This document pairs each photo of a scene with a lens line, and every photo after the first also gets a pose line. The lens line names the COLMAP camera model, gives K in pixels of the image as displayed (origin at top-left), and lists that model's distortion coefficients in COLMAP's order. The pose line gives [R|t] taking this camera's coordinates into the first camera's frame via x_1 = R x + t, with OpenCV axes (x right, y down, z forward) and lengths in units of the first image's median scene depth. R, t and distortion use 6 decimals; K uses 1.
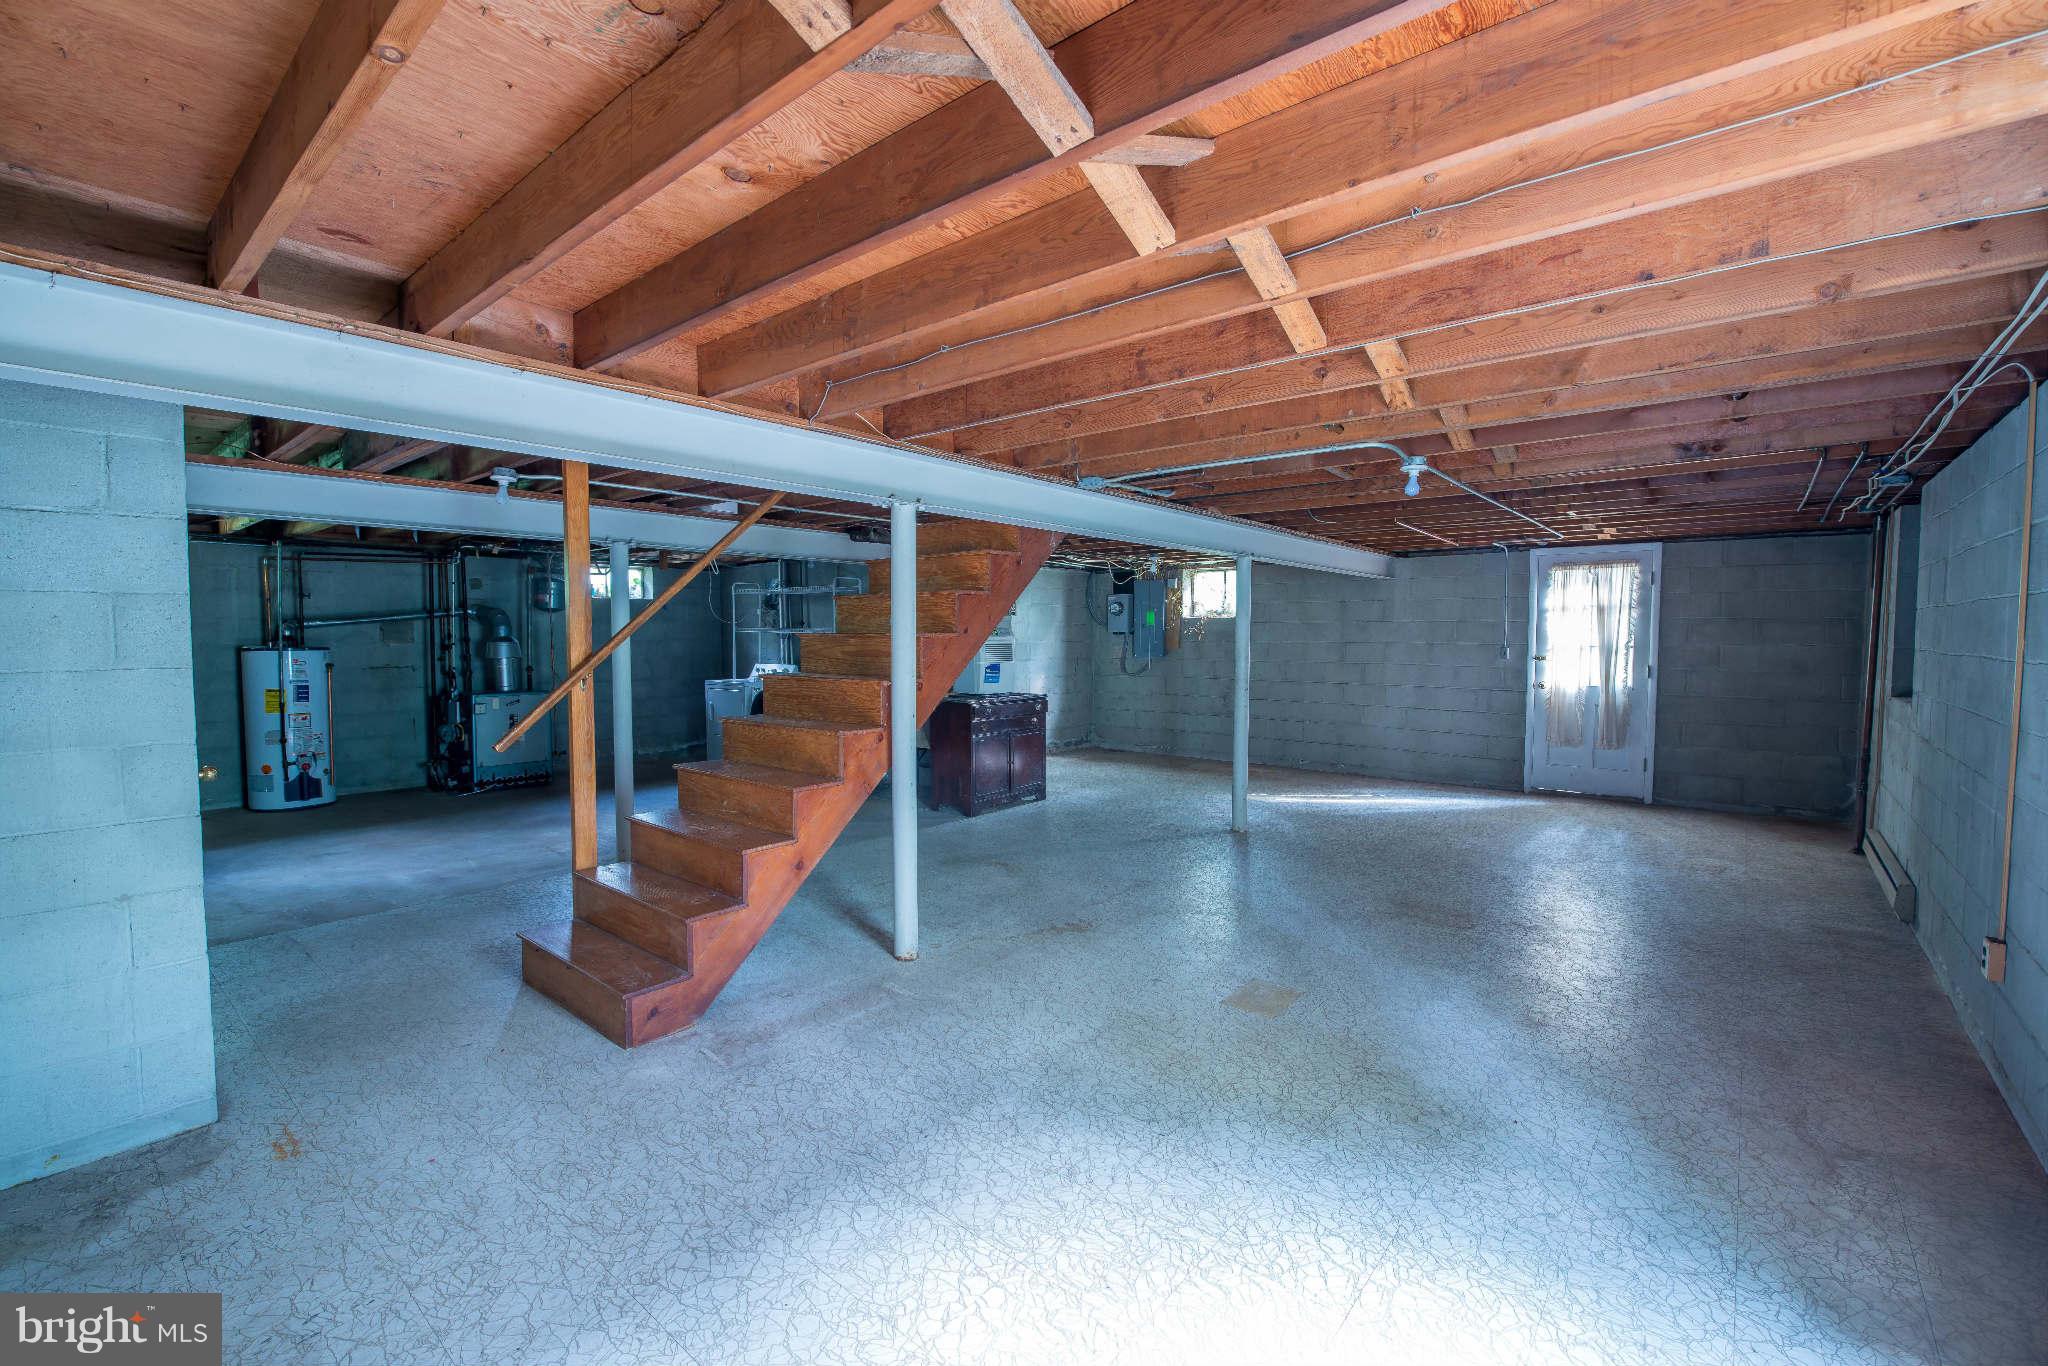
lens RADIAL K [[871.1, 0, 1012.1], [0, 871.1, 677.8], [0, 0, 1]] dist [-0.016329, -0.000190]
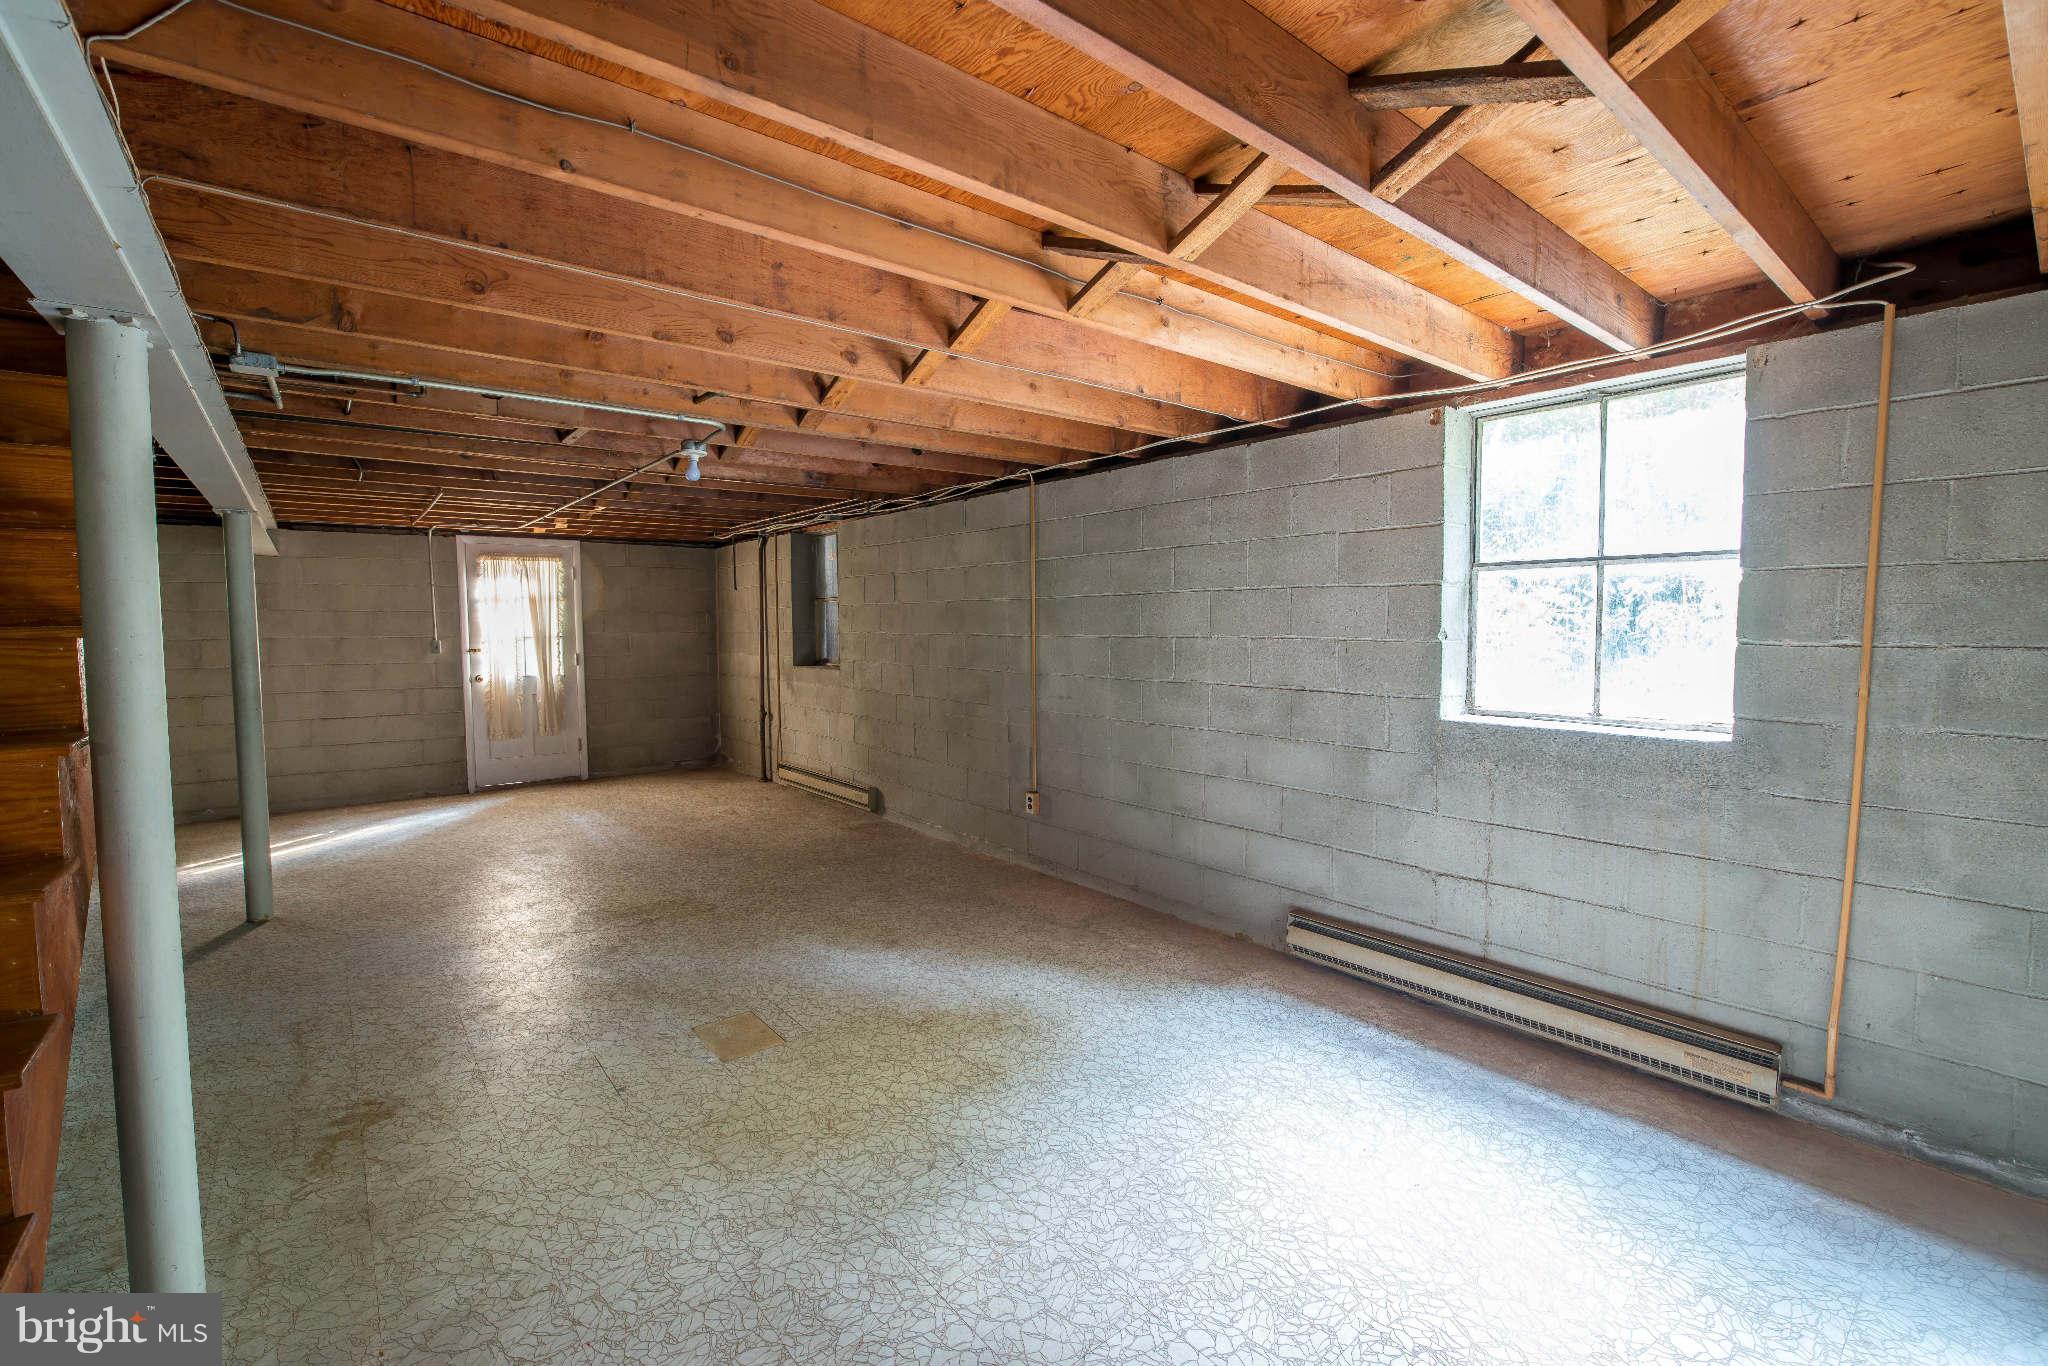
lens RADIAL K [[871.1, 0, 1014.7], [0, 871.1, 685.7], [0, 0, 1]] dist [-0.016329, -0.000190]
pose [[0.186991, -0.075144, 0.979483, -0.227752], [0.057245, 0.996209, 0.065498, -0.013213], [-0.980692, 0.043823, 0.190584, 0.246924]]
